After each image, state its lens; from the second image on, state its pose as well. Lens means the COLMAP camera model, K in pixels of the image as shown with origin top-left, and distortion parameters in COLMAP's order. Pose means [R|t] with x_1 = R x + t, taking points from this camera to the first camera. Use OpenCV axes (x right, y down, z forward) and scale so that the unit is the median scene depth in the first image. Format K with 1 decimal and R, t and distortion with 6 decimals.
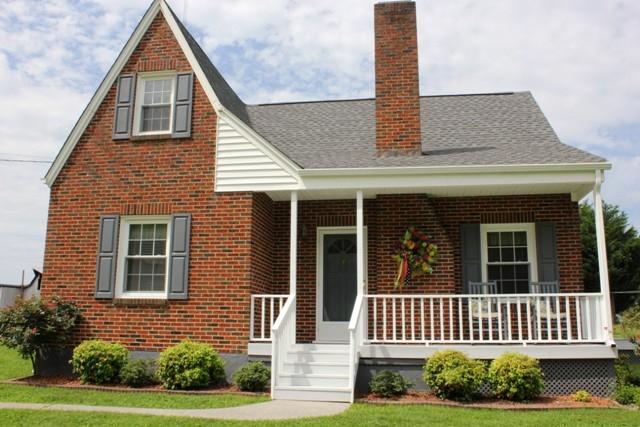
lens RADIAL K [[561.9, 0, 297.0], [0, 561.9, 225.5], [0, 0, 1]] dist [-0.111261, 0.003245]
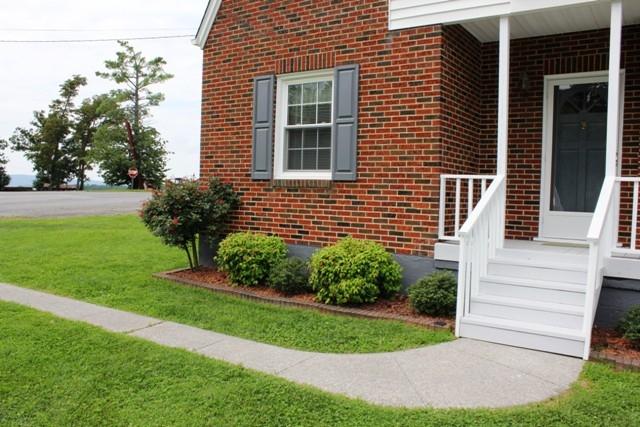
lens RADIAL K [[521.0, 0, 320.0], [0, 521.0, 213.5], [0, 0, 1]] dist [-0.165555, 0.154249]
pose [[0.918622, 0.027652, -0.394168, 0.034298], [0.060054, 0.976190, 0.208440, 0.026830], [0.390546, -0.215149, 0.895089, 0.344931]]
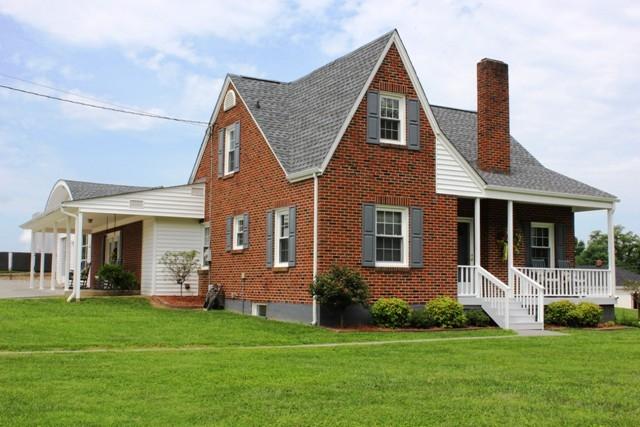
lens RADIAL K [[734.6, 0, 320.0], [0, 734.6, 213.5], [0, 0, 1]] dist [0.000536, 0.005372]
pose [[0.785543, 0.056393, 0.616232, -1.555110], [-0.110639, 0.992592, 0.050203, -0.070913], [-0.608836, -0.107616, 0.785963, -0.300921]]
